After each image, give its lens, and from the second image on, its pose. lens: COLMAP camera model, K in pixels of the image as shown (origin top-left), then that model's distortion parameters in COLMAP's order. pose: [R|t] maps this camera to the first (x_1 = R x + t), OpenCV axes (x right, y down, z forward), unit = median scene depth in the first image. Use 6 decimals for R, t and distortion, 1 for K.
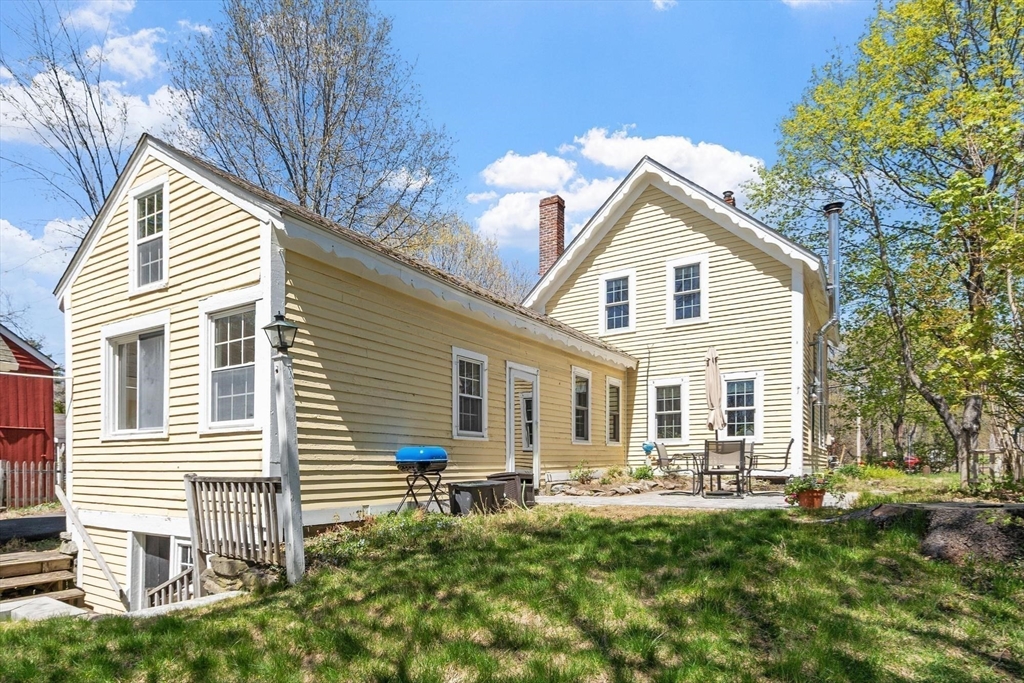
lens RADIAL K [[561.3, 0, 508.3], [0, 561.3, 463.2], [0, 0, 1]] dist [-0.000936, -0.000101]
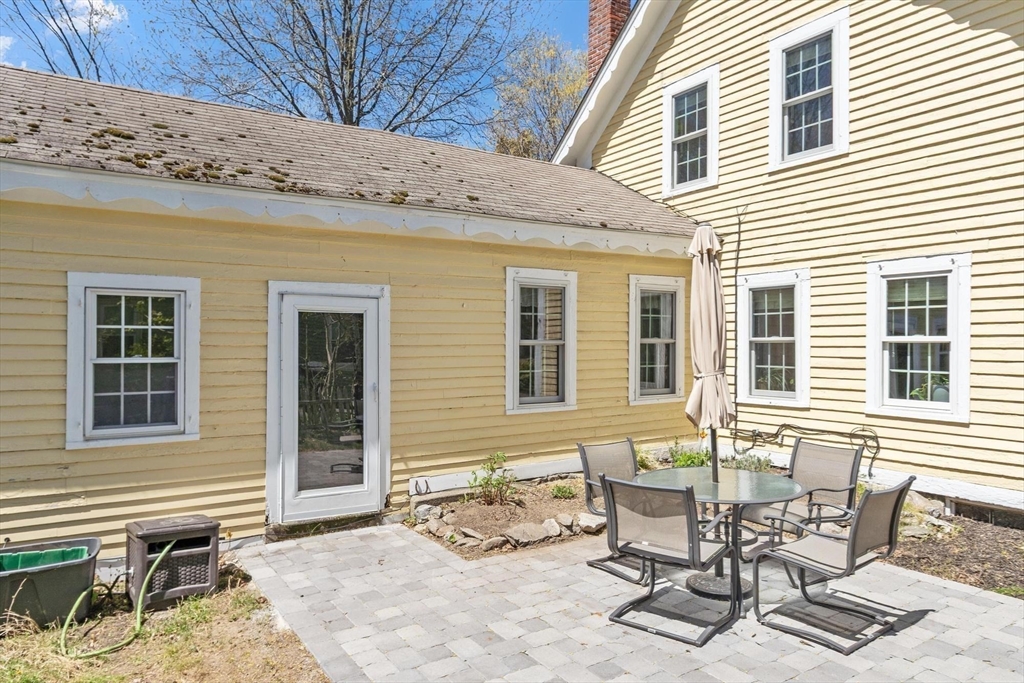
lens RADIAL K [[656.3, 0, 509.9], [0, 656.3, 336.0], [0, 0, 1]] dist [0.004604, -0.000750]
pose [[0.908066, 0.003395, -0.418813, 0.320251], [-0.007188, 0.999946, -0.007478, -0.088355], [0.418765, 0.009801, 0.908042, 0.367923]]
